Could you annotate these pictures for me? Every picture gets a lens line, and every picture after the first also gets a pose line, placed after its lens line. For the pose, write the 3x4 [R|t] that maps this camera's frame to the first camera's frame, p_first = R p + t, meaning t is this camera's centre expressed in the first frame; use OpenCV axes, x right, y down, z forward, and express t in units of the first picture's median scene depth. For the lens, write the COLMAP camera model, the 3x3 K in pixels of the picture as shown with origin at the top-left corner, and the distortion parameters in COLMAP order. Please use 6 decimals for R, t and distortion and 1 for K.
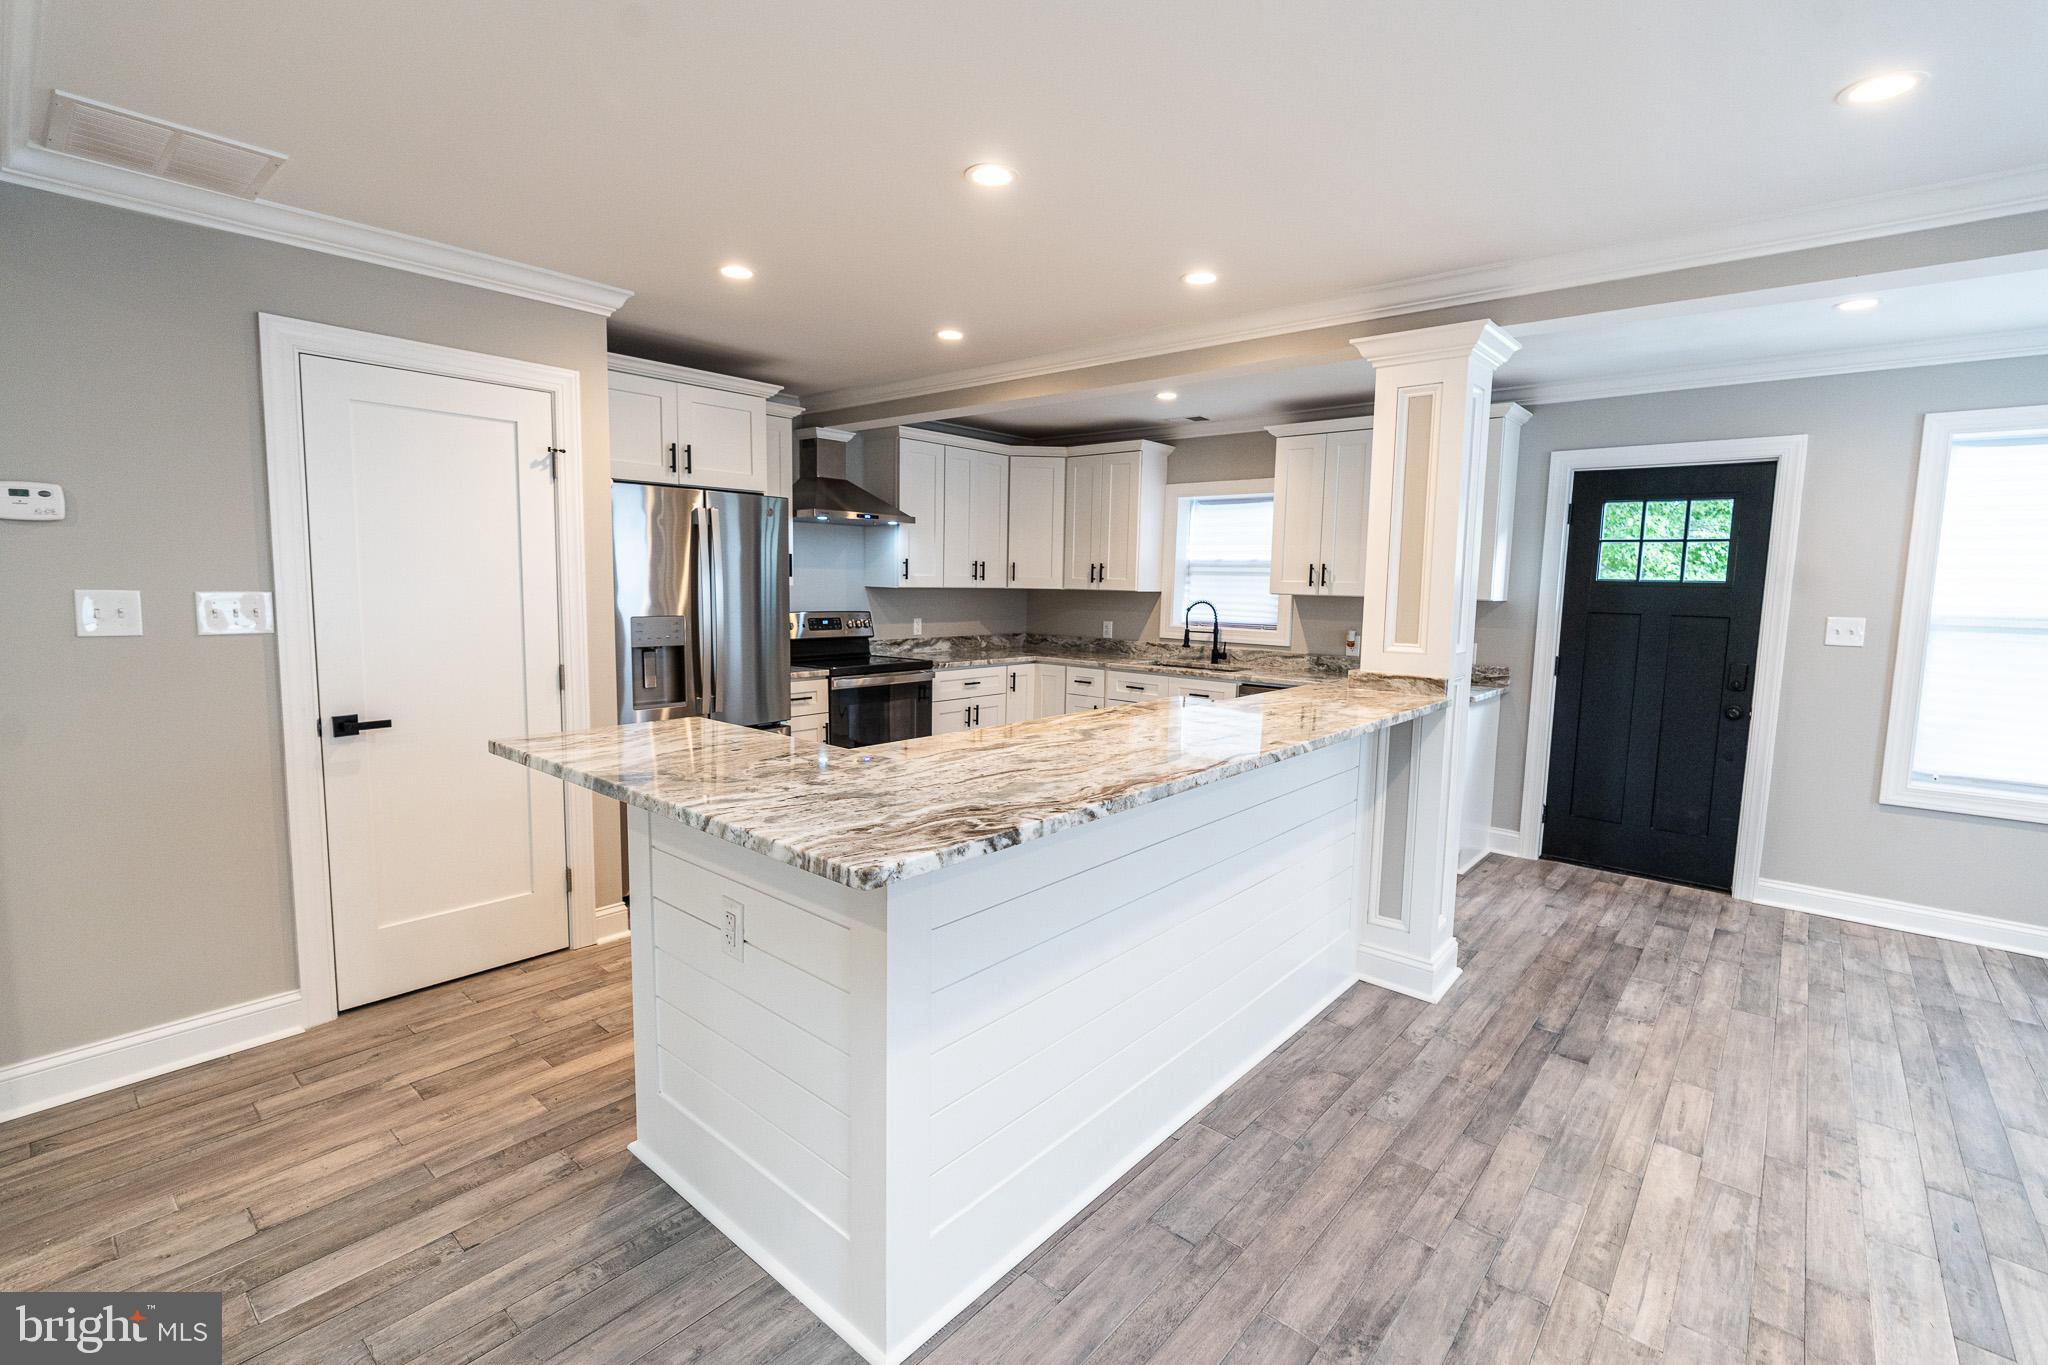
lens RADIAL K [[912.1, 0, 1028.7], [0, 912.1, 671.0], [0, 0, 1]] dist [-0.008883, 0.003801]
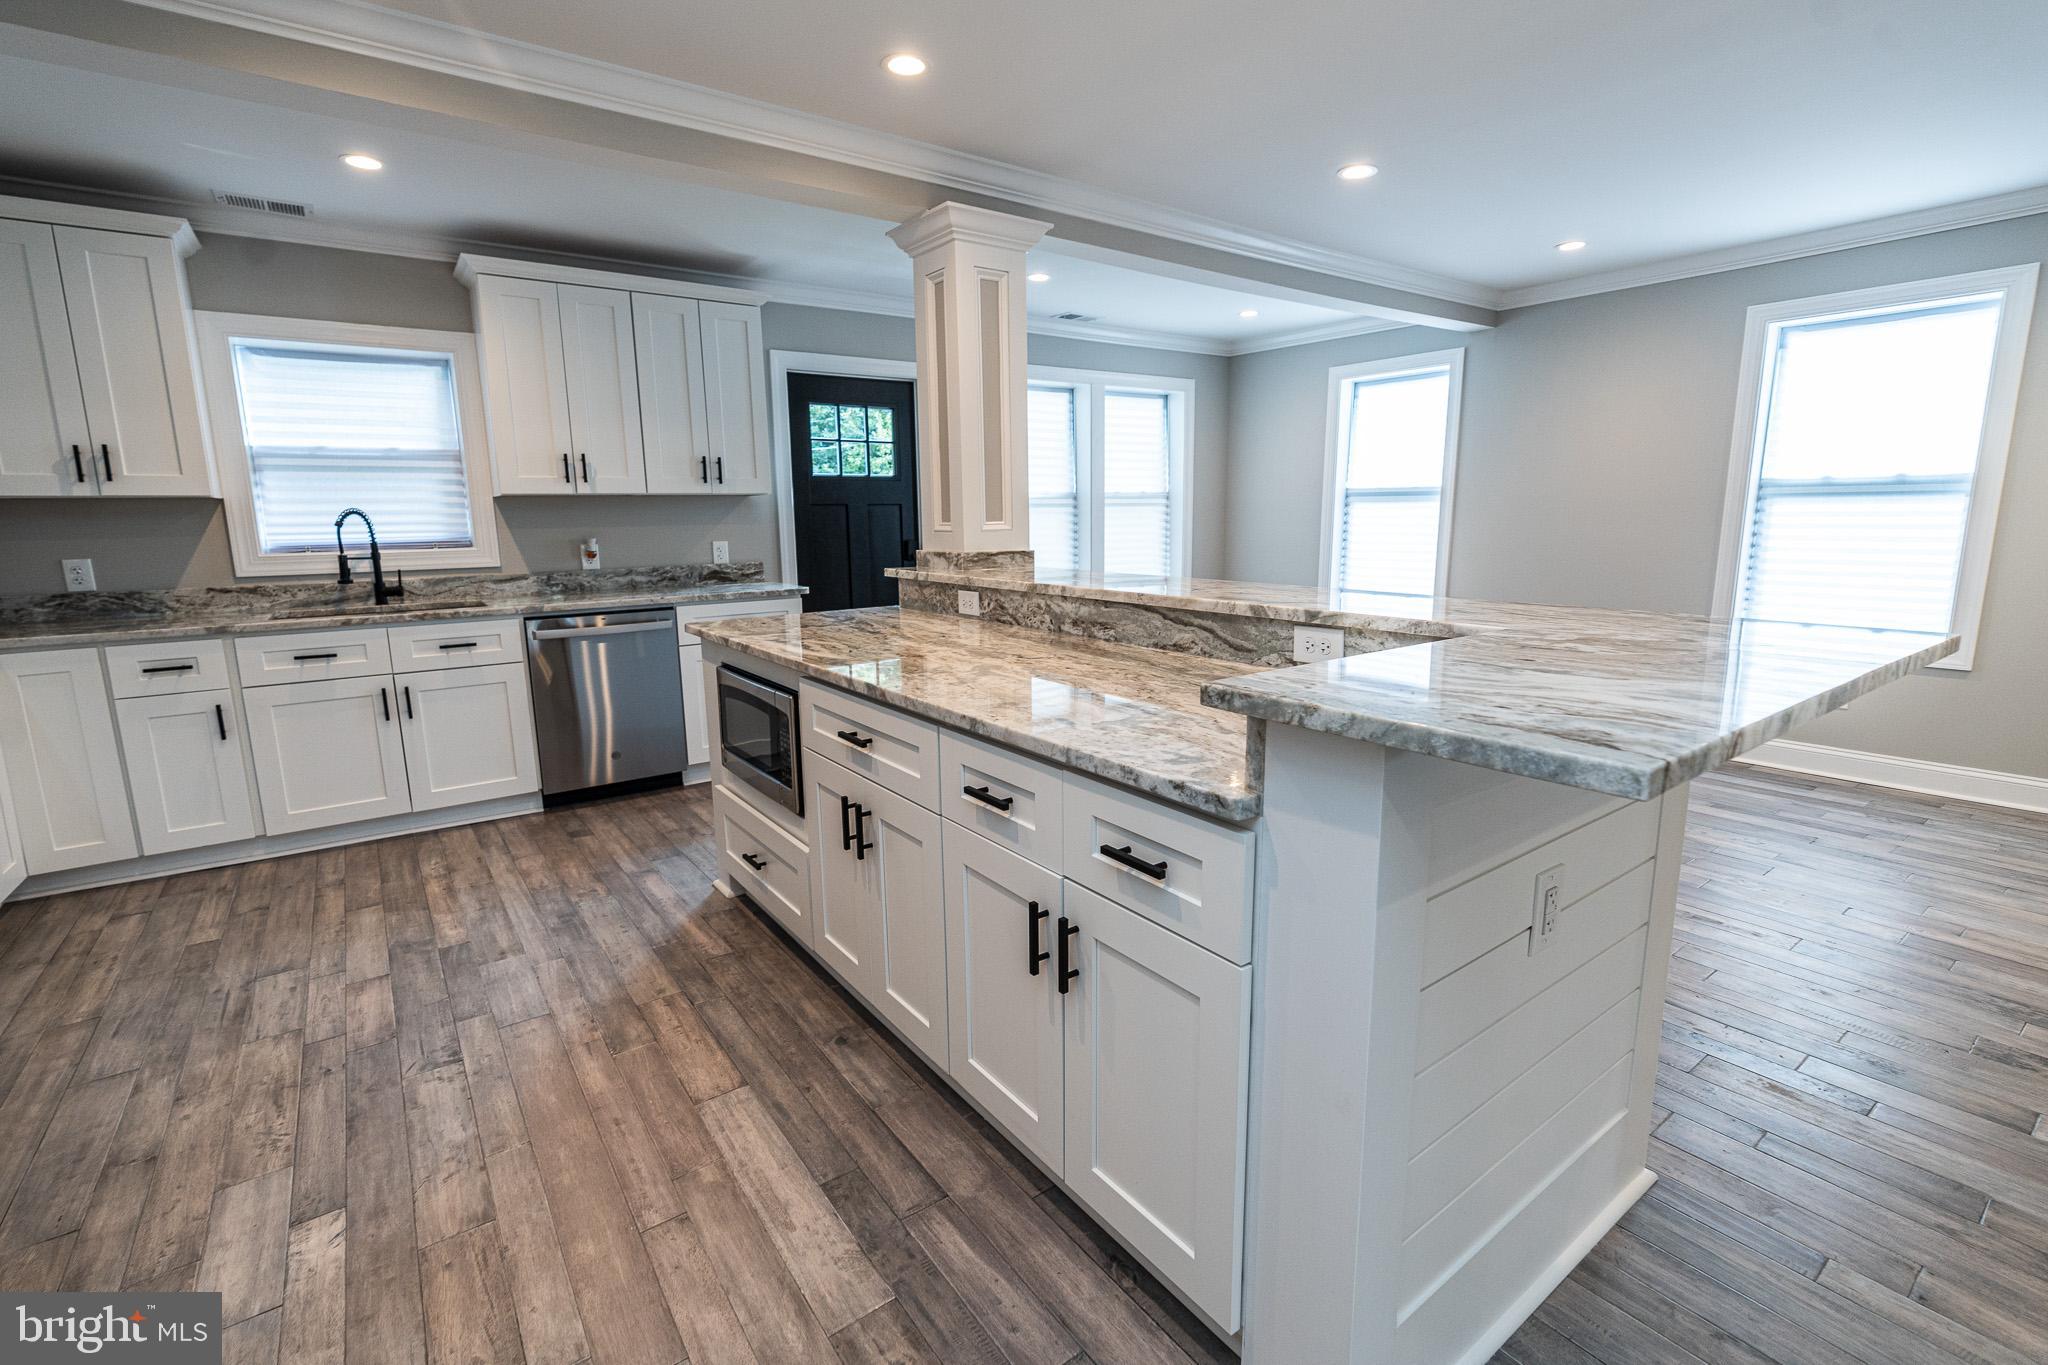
lens RADIAL K [[914.1, 0, 1027.7], [0, 914.1, 671.8], [0, 0, 1]] dist [-0.009707, 0.004295]
pose [[0.225319, -0.192536, 0.955071, -0.353412], [0.114687, 0.978705, 0.170244, -0.020348], [-0.967511, 0.071175, 0.242602, 0.406046]]
